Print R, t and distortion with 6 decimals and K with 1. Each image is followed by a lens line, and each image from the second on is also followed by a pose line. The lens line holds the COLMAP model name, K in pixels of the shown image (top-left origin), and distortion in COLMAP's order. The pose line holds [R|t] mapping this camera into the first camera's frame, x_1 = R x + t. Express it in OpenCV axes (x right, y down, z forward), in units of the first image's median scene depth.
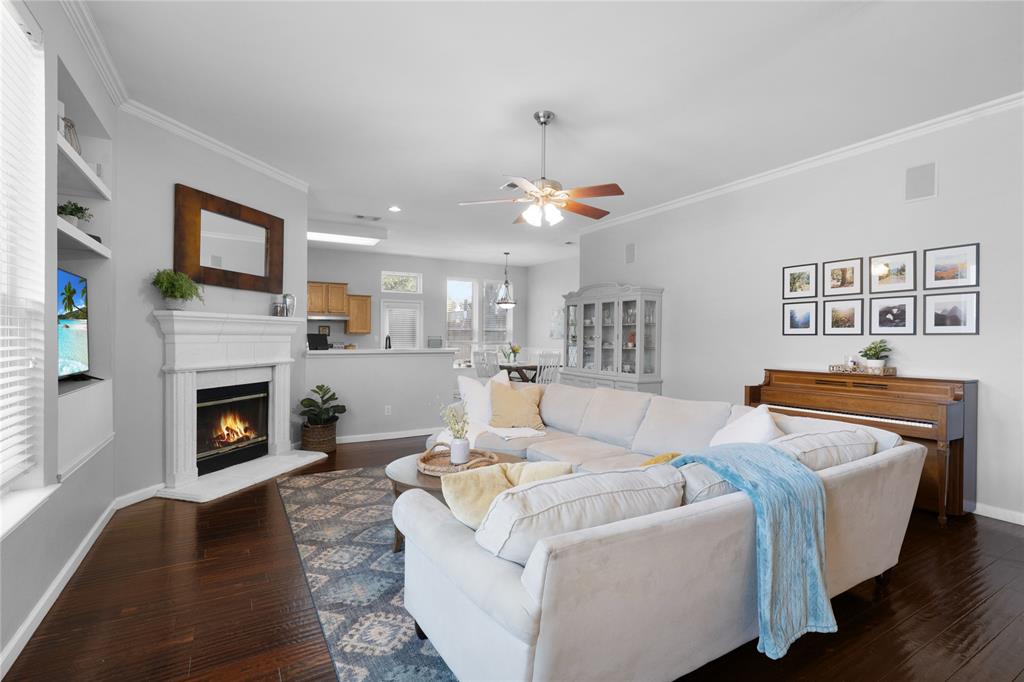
lens RADIAL K [[492.9, 0, 519.6], [0, 492.9, 339.2], [0, 0, 1]] dist [0.003534, -0.000233]
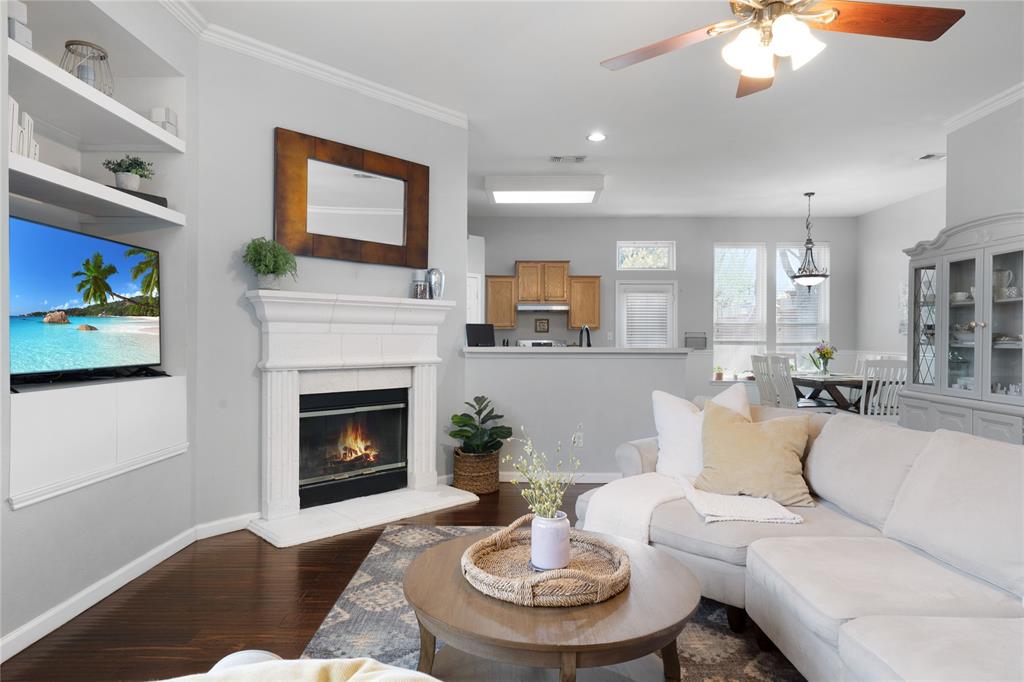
lens RADIAL K [[622.4, 0, 513.8], [0, 622.4, 337.9], [0, 0, 1]] dist [0.025730, 0.001226]
pose [[0.857876, -0.002433, -0.513850, 0.110970], [-0.002118, 0.999964, -0.008269, 0.019059], [0.513852, 0.008182, 0.857840, 0.295589]]
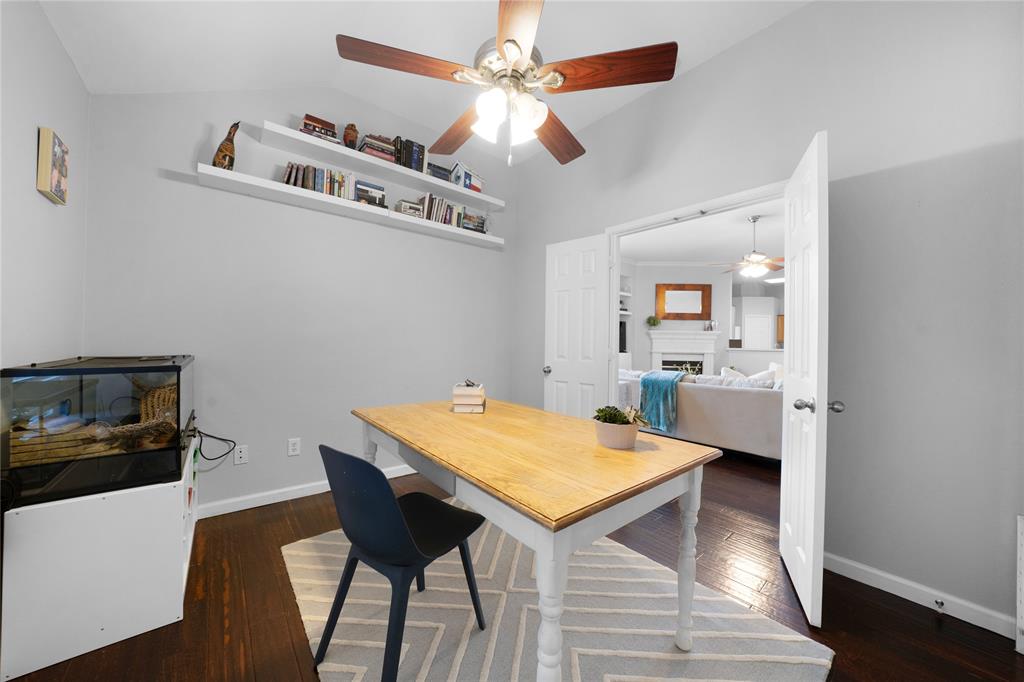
lens RADIAL K [[367.4, 0, 512.7], [0, 367.4, 342.1], [0, 0, 1]] dist [-0.018921, 0.000376]
pose [[0.158695, -0.006921, -0.987303, 0.984043], [-0.019663, 0.999755, -0.010169, 0.035253], [0.987132, 0.021028, 0.158520, -0.077375]]
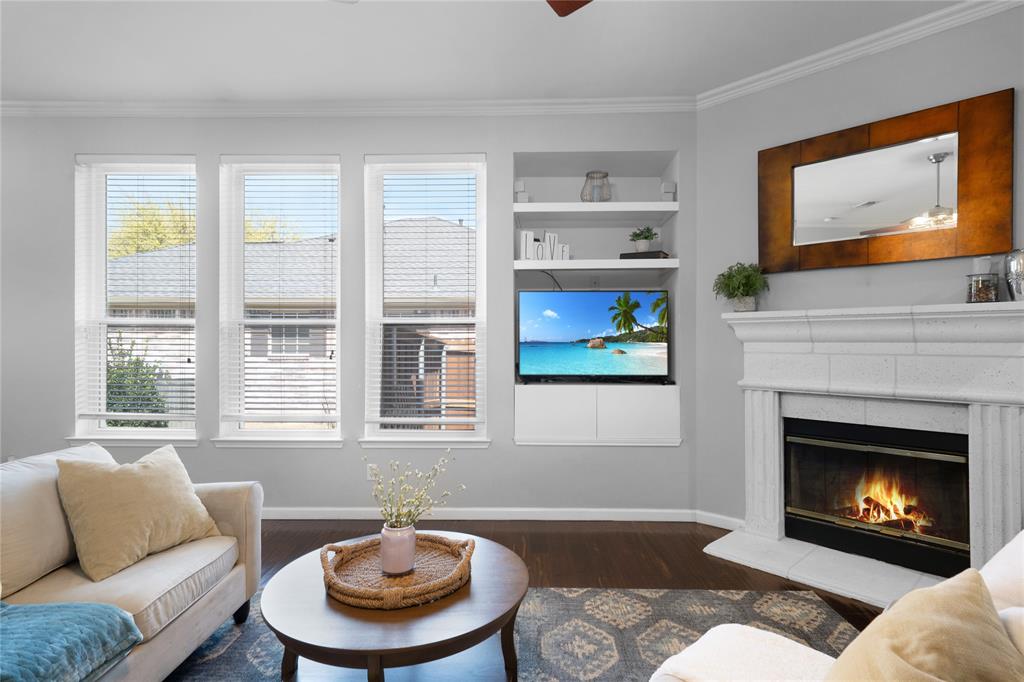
lens RADIAL K [[545.0, 0, 507.0], [0, 545.0, 338.7], [0, 0, 1]] dist [0.010583, -0.001180]
pose [[-0.546131, -0.008583, -0.837656, 0.220601], [-0.006788, 0.999960, -0.005820, -0.005830], [0.837672, 0.002508, -0.546167, 0.958211]]
